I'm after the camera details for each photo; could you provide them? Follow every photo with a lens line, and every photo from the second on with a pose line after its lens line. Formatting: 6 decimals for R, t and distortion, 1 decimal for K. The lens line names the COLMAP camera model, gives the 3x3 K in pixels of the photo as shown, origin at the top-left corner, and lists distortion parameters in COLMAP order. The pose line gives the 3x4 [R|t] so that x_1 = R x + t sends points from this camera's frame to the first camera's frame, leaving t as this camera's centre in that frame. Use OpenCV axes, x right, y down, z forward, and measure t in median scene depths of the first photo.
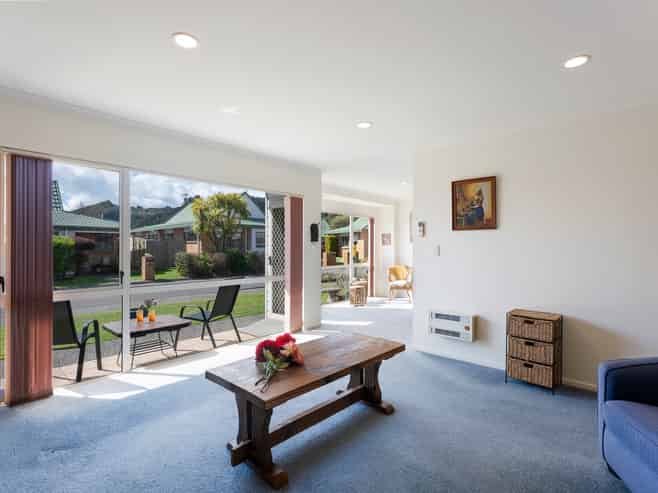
lens RADIAL K [[306.7, 0, 329.0], [0, 306.7, 246.5], [0, 0, 1]] dist [0.000214, -0.000001]
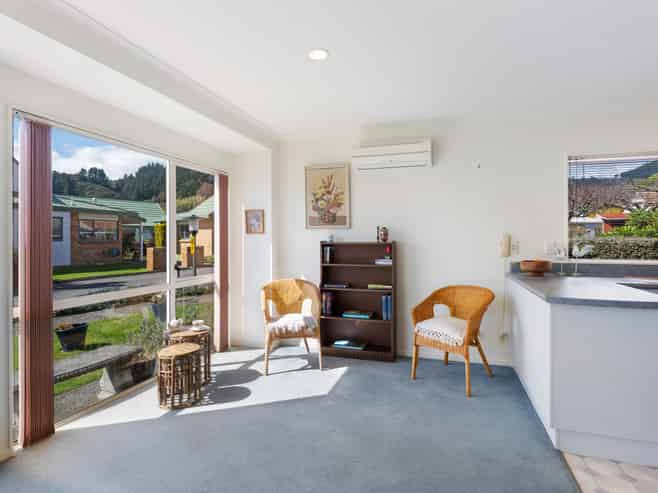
lens RADIAL K [[330.1, 0, 329.0], [0, 330.1, 246.5], [0, 0, 1]] dist [0.000838, 0.000100]
pose [[0.903138, -0.019033, 0.428928, 0.077505], [0.008074, 0.999593, 0.027354, 0.000417], [-0.429274, -0.021241, 0.902924, 0.525949]]
